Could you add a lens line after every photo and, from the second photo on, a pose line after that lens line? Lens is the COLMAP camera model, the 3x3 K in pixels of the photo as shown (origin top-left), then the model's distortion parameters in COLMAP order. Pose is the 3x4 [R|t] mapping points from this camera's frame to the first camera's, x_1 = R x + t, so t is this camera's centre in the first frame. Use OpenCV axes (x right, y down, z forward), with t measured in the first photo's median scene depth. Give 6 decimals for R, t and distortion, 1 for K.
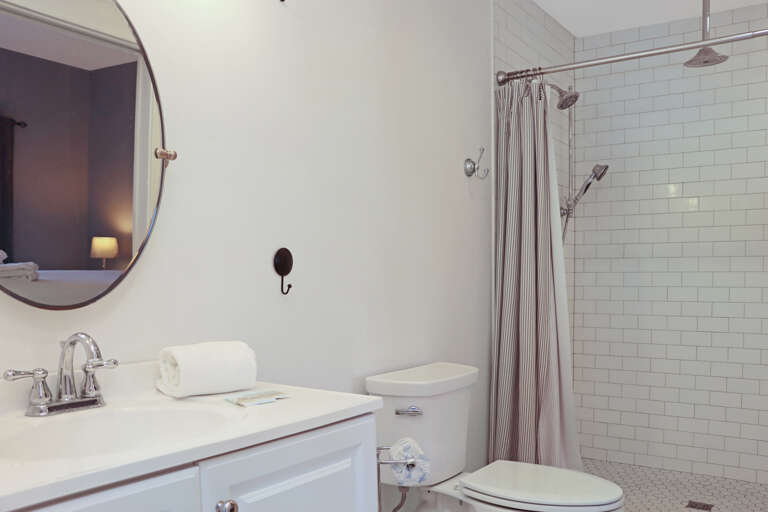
lens RADIAL K [[621.7, 0, 386.1], [0, 621.7, 279.4], [0, 0, 1]] dist [-0.045574, 0.008087]
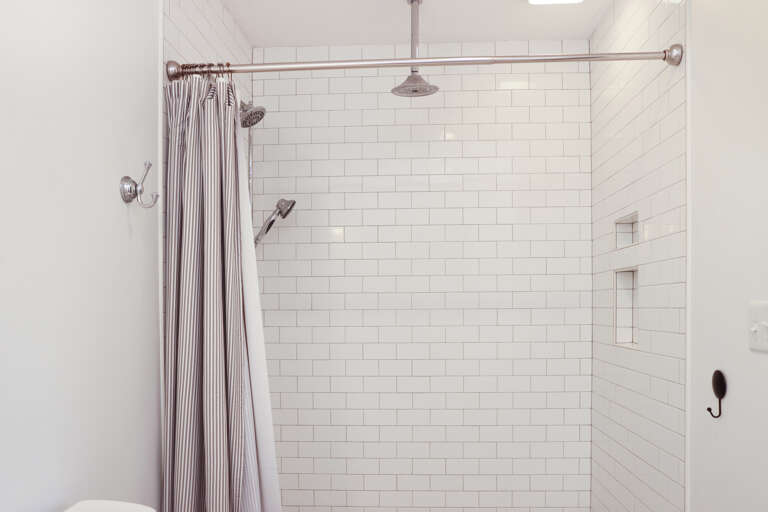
lens RADIAL K [[621.7, 0, 386.1], [0, 621.7, 279.4], [0, 0, 1]] dist [-0.045574, 0.008087]
pose [[0.844929, 0.005062, 0.534854, 0.013711], [0.024372, 0.998552, -0.047951, -0.042086], [-0.534322, 0.053551, 0.843583, 0.278139]]
